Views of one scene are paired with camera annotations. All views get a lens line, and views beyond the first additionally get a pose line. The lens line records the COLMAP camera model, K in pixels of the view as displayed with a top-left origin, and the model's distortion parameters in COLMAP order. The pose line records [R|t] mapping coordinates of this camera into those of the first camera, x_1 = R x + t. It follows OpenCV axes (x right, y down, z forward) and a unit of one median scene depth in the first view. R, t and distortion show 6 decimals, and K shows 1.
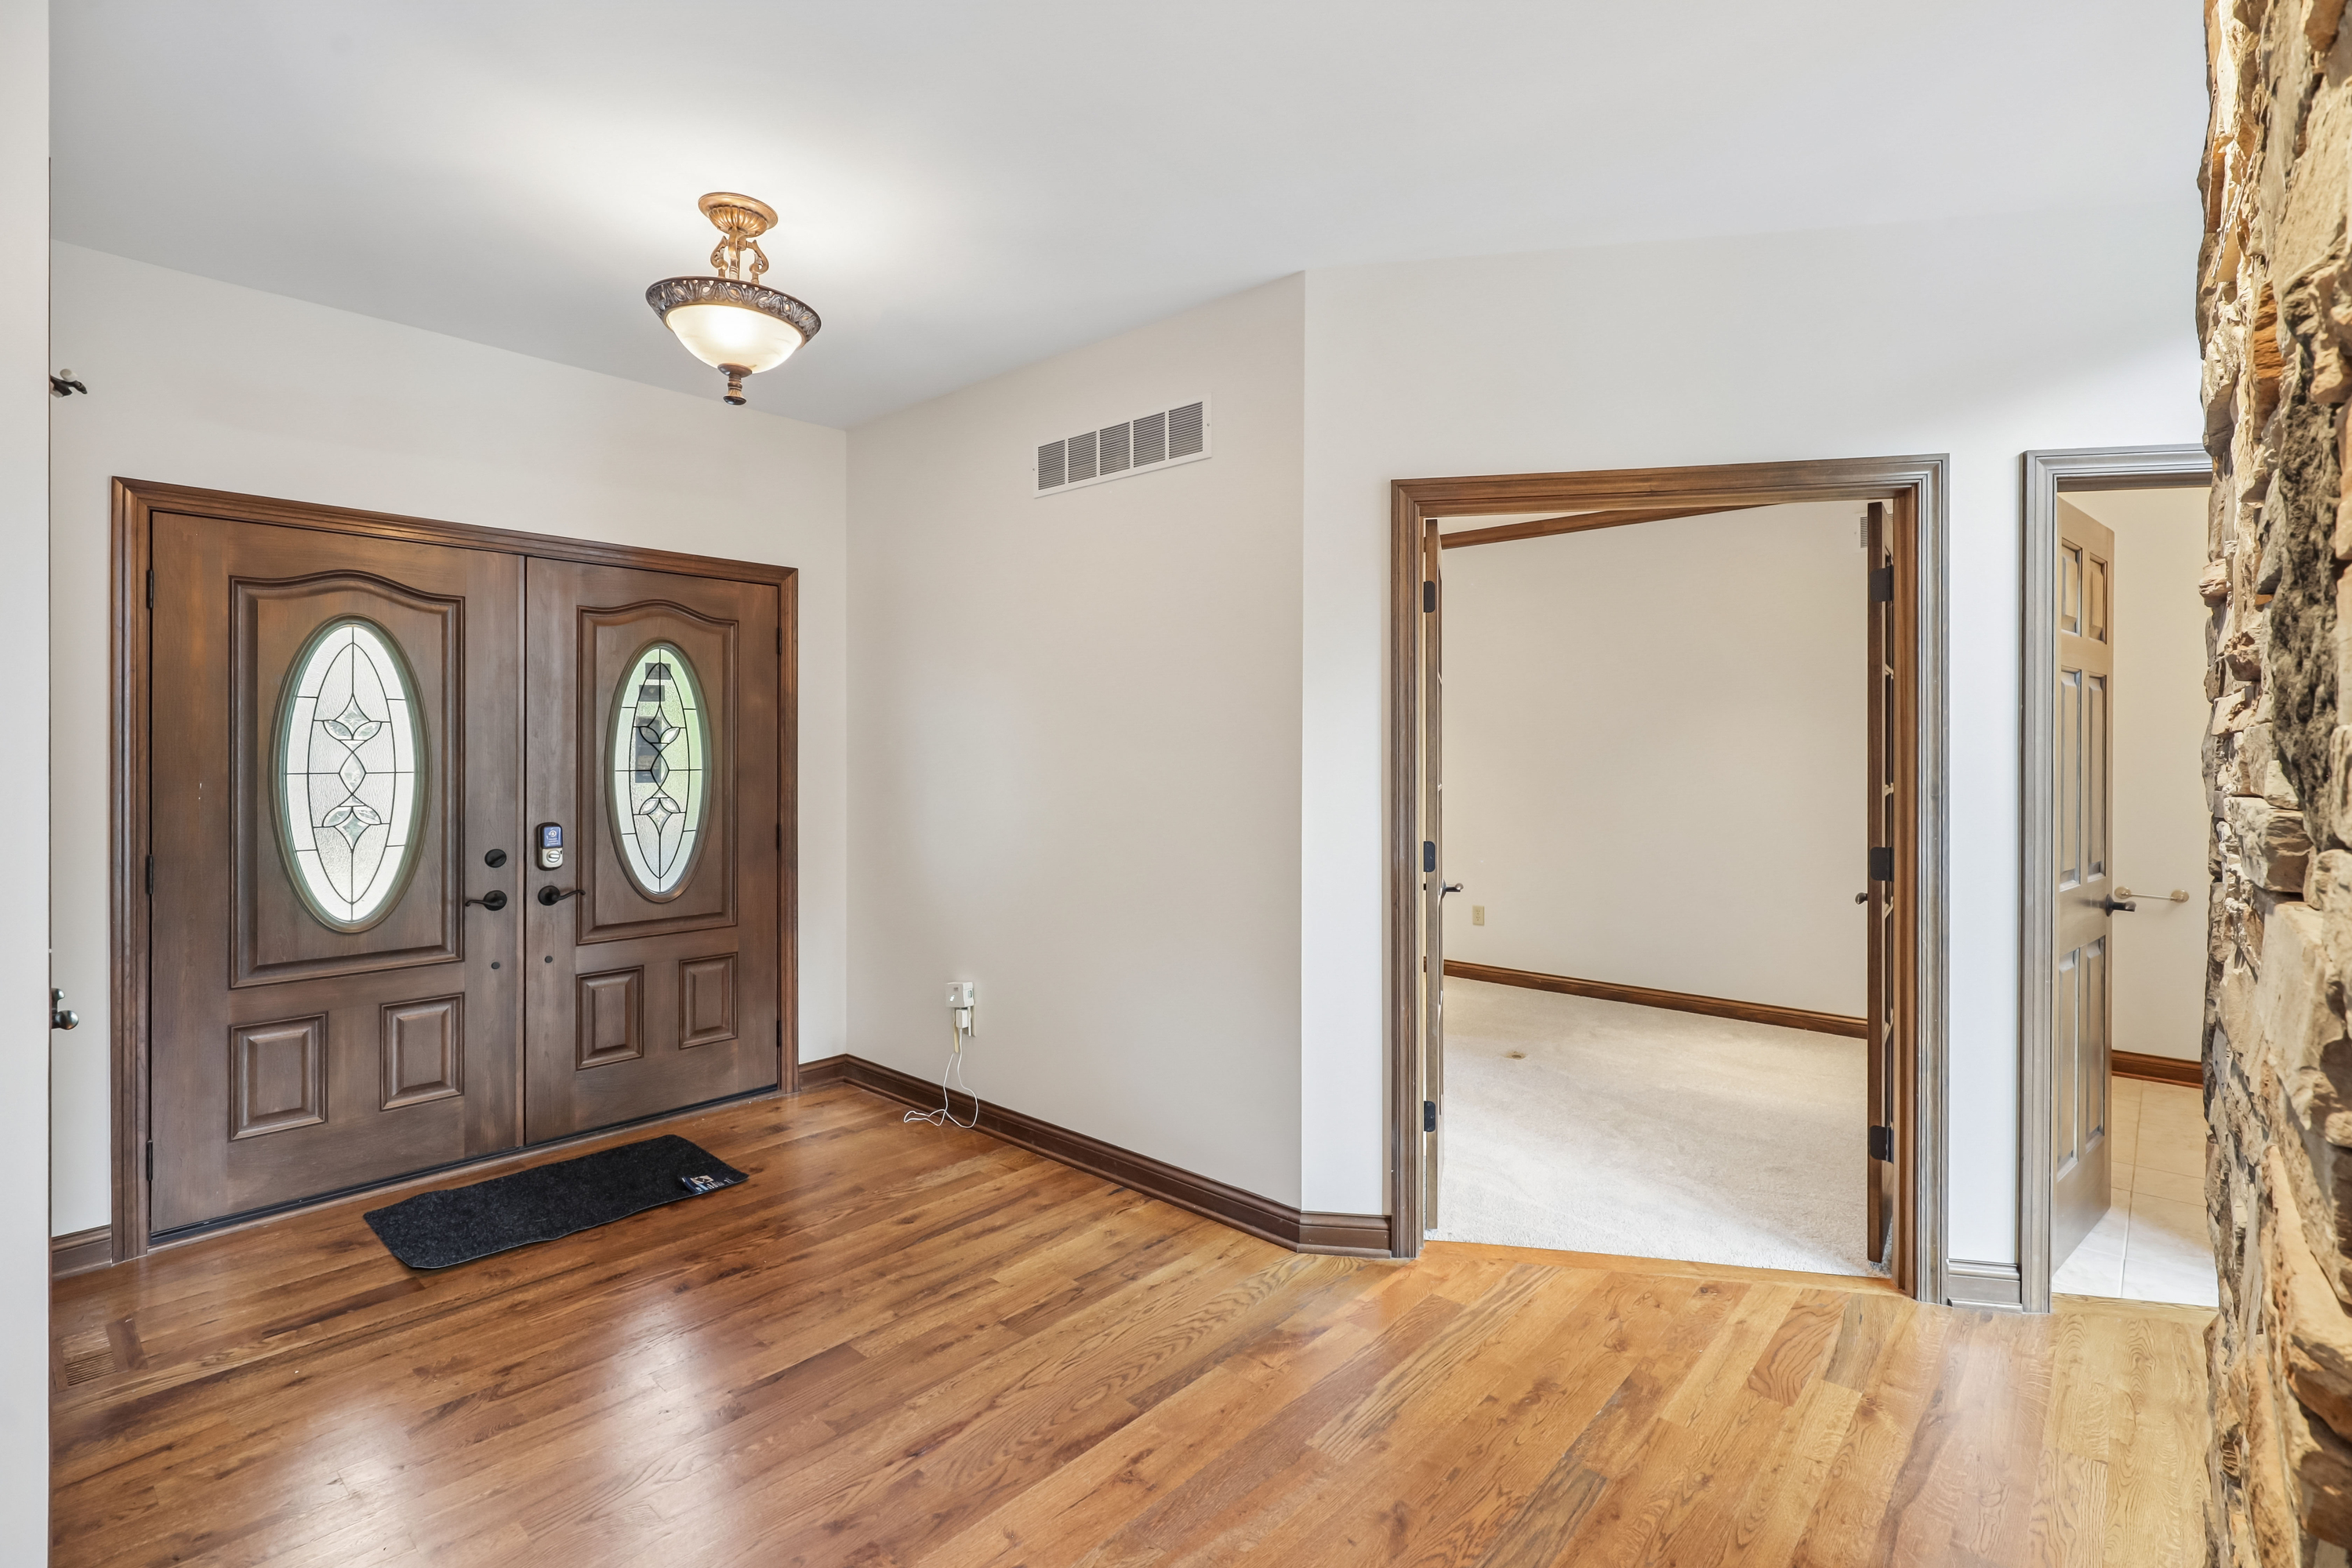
lens RADIAL K [[1090.8, 0, 1180.6], [0, 1090.8, 768.5], [0, 0, 1]] dist [-0.001414, 0.000257]
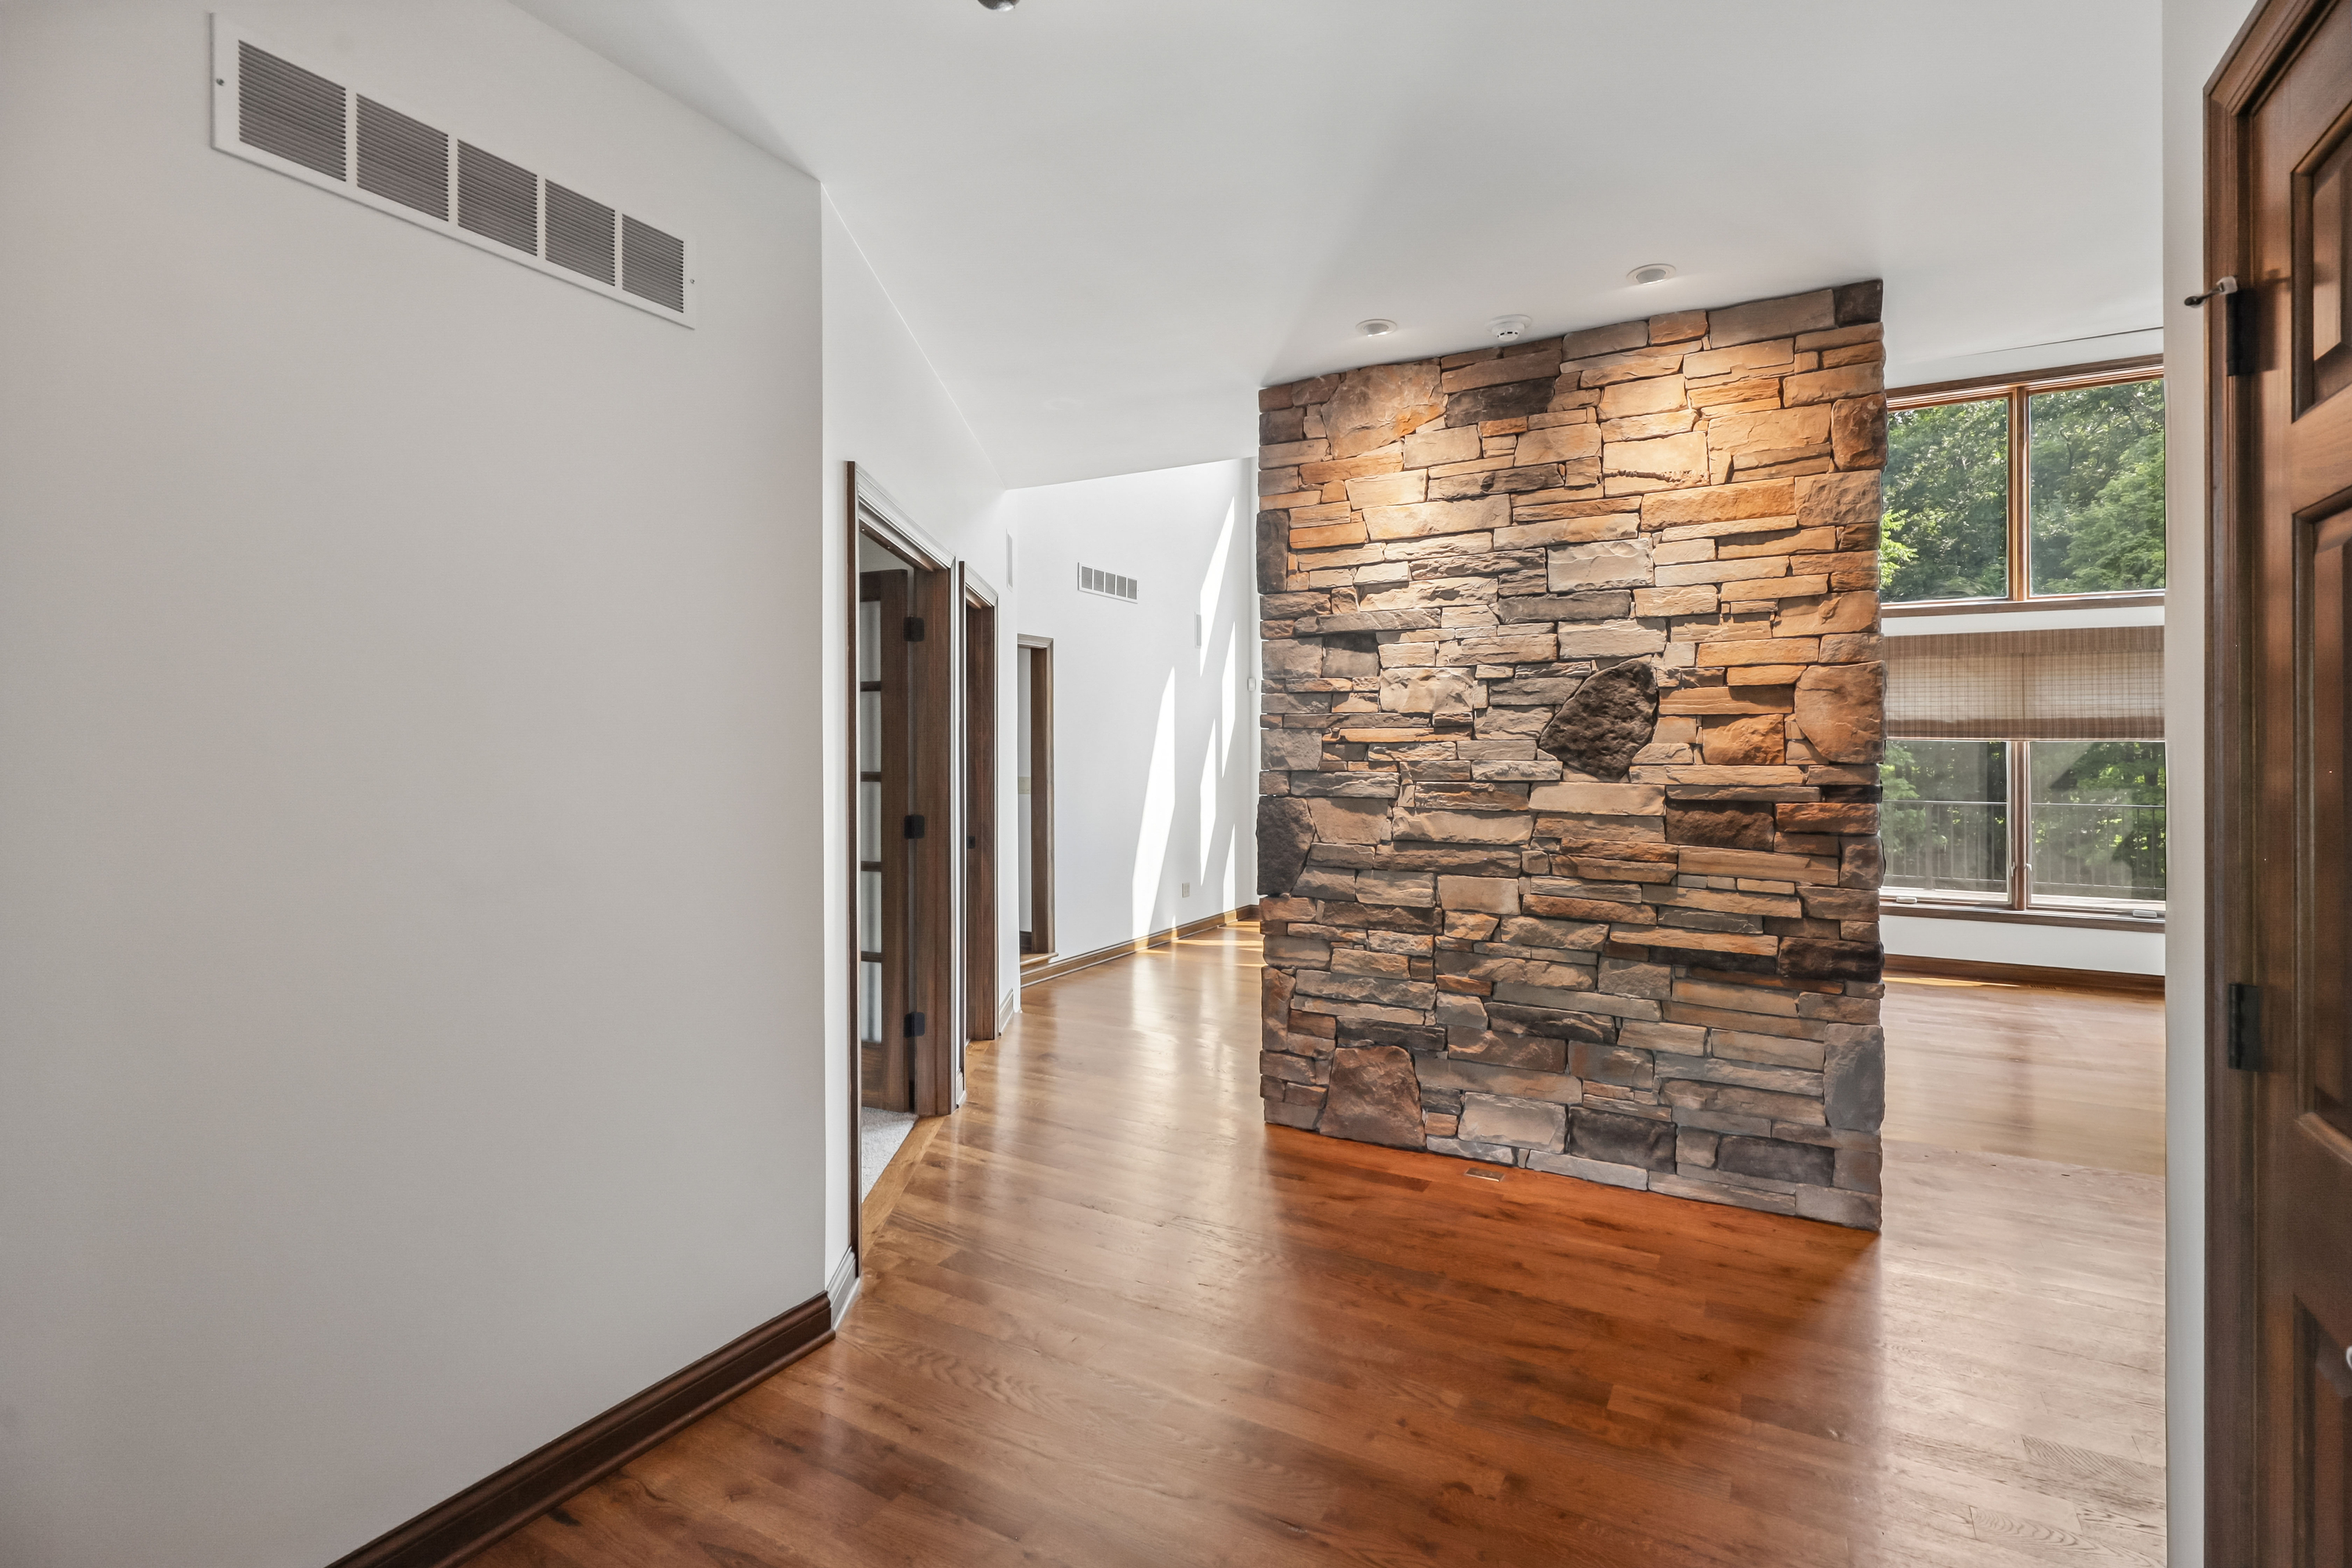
lens RADIAL K [[1090.8, 0, 1192.6], [0, 1090.8, 770.7], [0, 0, 1]] dist [-0.001414, 0.000257]
pose [[-0.223688, -0.015352, 0.974540, -0.705754], [0.027594, 0.999375, 0.022077, -0.007972], [-0.974270, 0.031830, -0.223125, 0.821515]]
